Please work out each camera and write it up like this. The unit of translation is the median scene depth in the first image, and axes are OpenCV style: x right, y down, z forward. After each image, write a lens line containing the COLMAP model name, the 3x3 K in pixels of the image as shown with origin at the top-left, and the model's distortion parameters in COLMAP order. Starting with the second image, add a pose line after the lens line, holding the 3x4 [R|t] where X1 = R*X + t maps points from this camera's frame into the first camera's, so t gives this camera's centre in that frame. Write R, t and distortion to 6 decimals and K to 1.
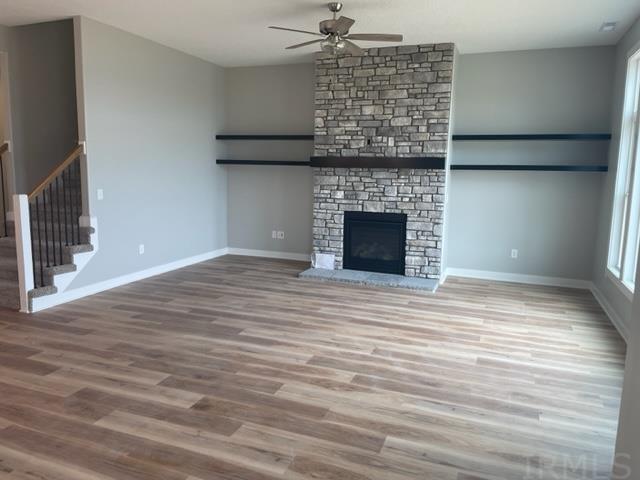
lens RADIAL K [[488.0, 0, 318.0], [0, 488.0, 239.0], [0, 0, 1]] dist [0.053312, -0.085169]
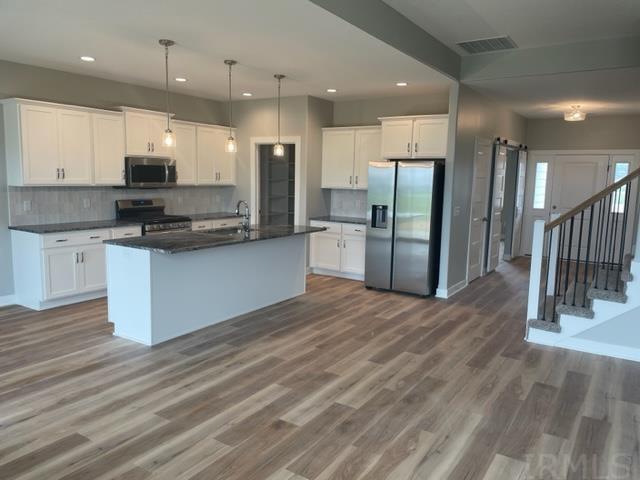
lens RADIAL K [[488.0, 0, 329.4], [0, 488.0, 241.9], [0, 0, 1]] dist [0.053312, -0.085169]
pose [[-0.191636, 0.111681, -0.975091, 0.558982], [-0.177265, 0.973227, 0.146306, -0.152334], [0.965325, 0.200887, -0.166708, 0.993130]]
